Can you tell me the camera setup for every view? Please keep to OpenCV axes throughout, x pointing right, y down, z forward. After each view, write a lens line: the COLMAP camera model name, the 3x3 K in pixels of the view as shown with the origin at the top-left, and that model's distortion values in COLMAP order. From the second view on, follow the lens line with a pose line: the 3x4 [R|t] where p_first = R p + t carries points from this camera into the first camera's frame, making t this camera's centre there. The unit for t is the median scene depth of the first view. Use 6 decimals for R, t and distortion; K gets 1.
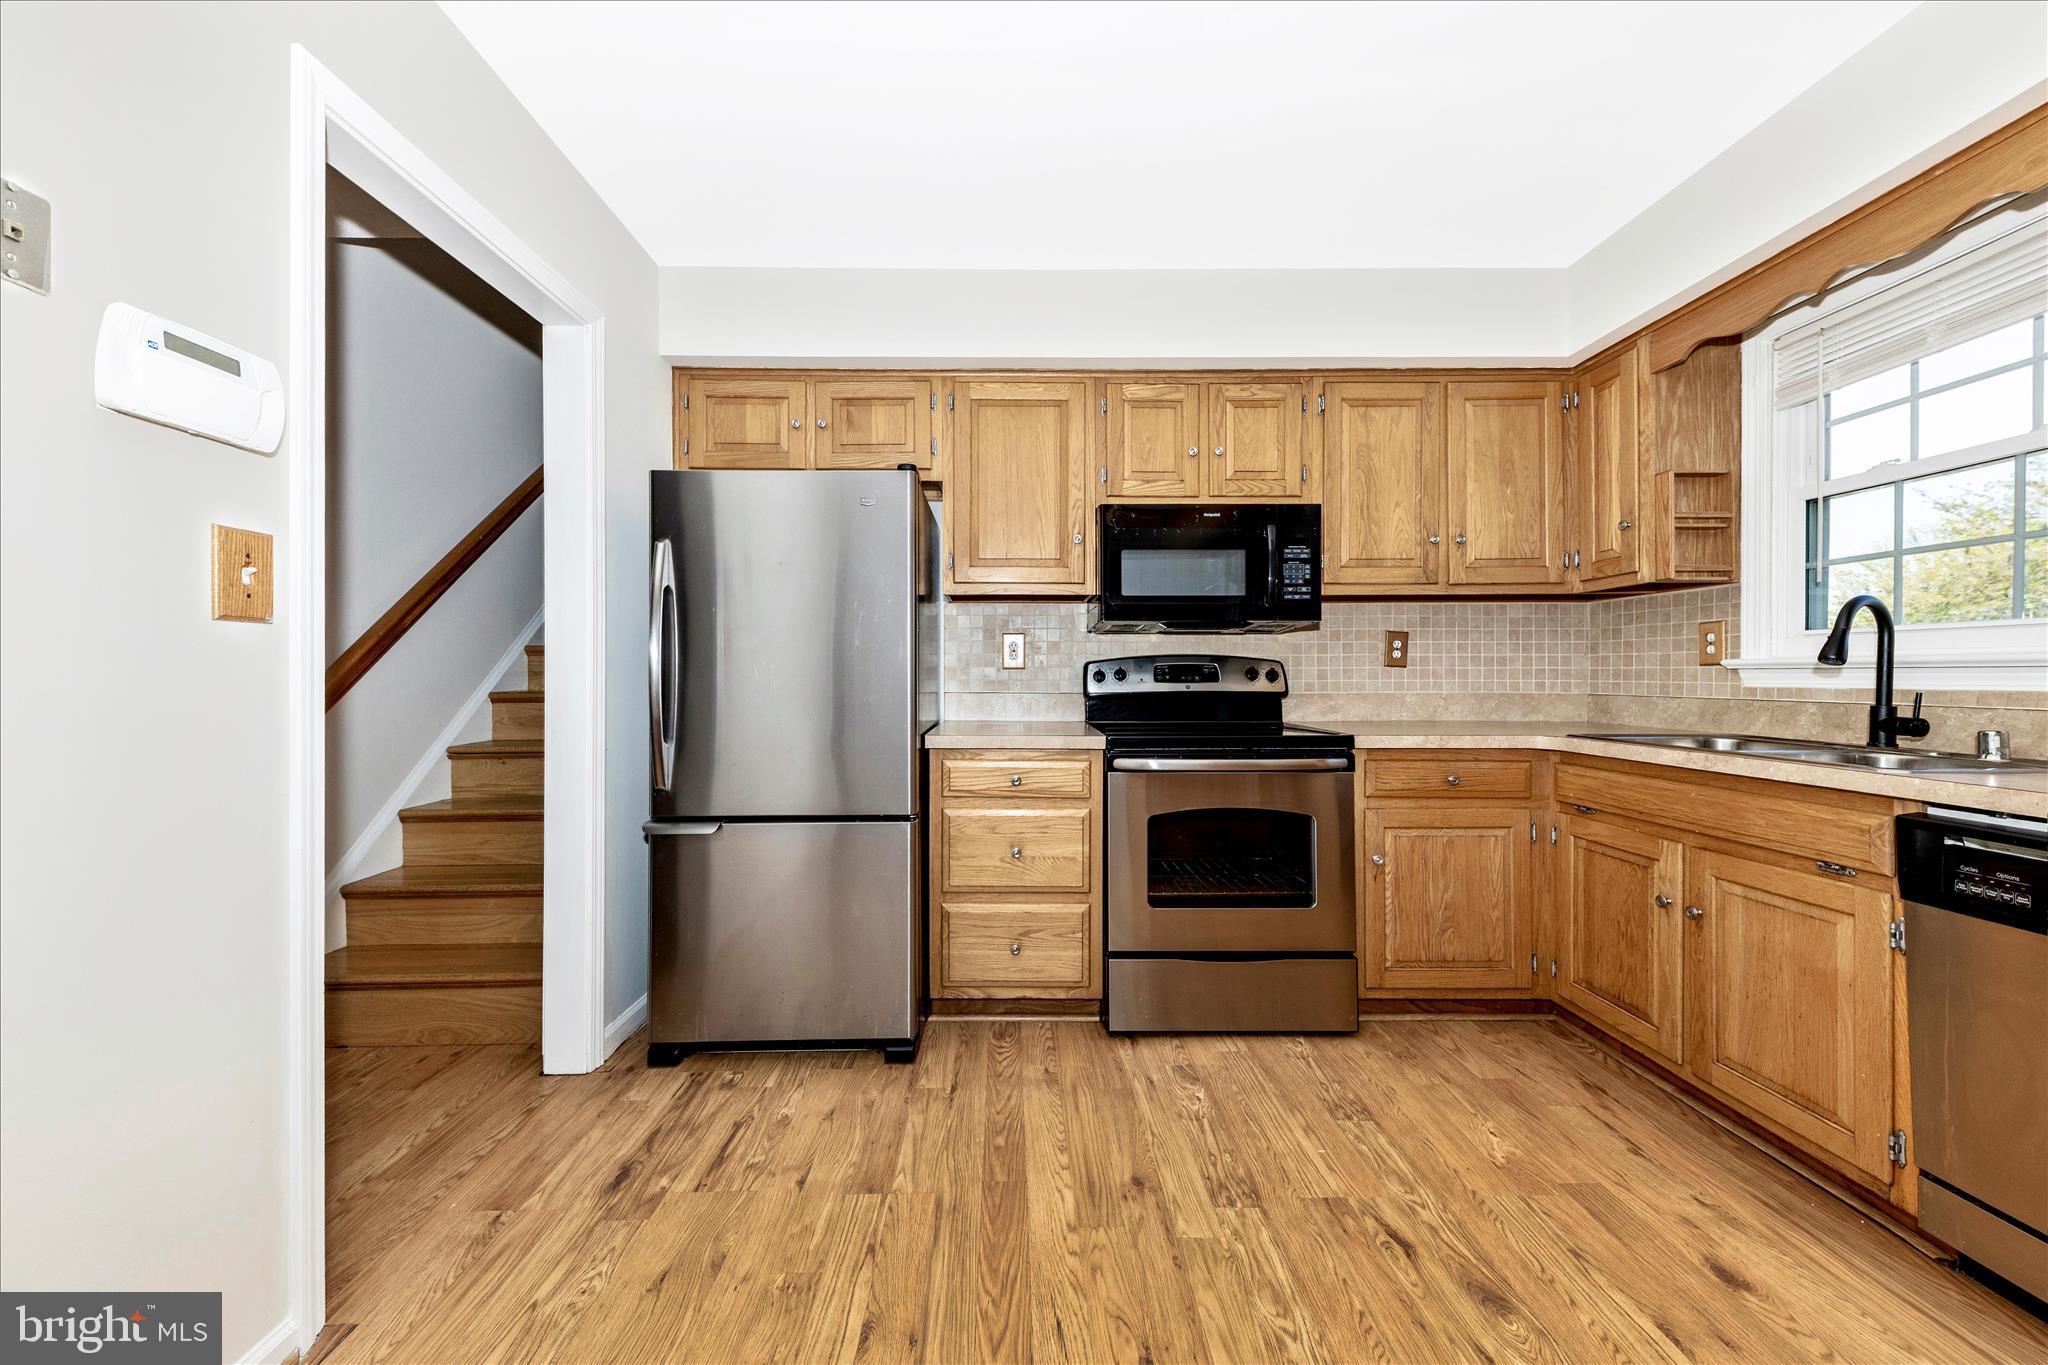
lens RADIAL K [[722.2, 0, 1025.8], [0, 722.2, 677.0], [0, 0, 1]] dist [0.014041, -0.005219]
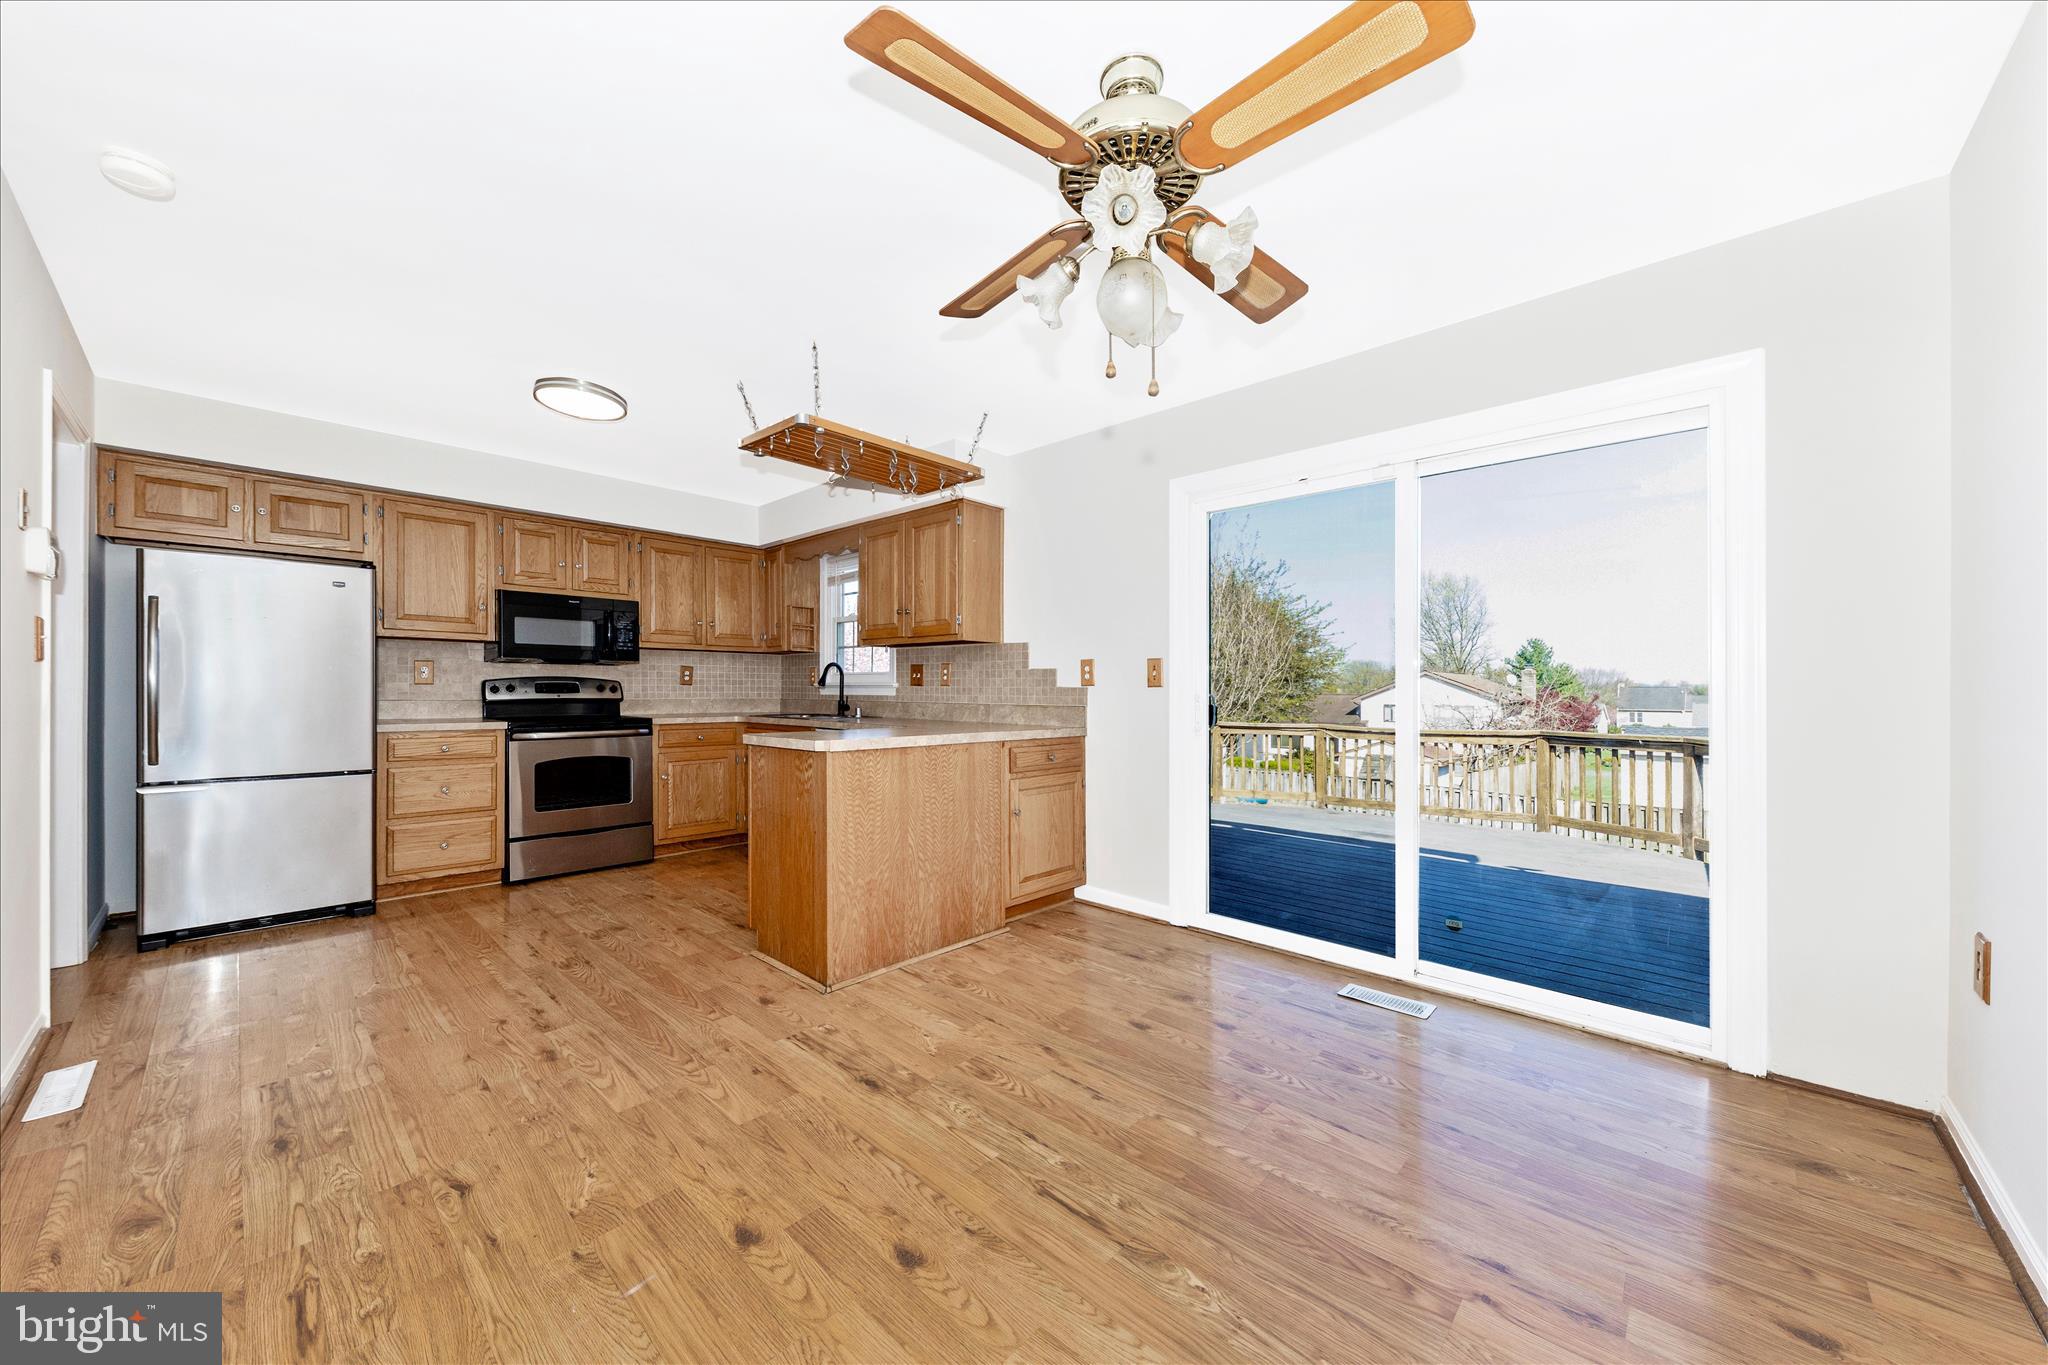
lens RADIAL K [[722.2, 0, 1016.2], [0, 722.2, 693.6], [0, 0, 1]] dist [0.014041, -0.005219]
pose [[0.707124, -0.000692, 0.707089, -0.274414], [-0.001348, 0.999996, 0.002327, 0.003747], [-0.707088, -0.002599, 0.707121, -1.196562]]
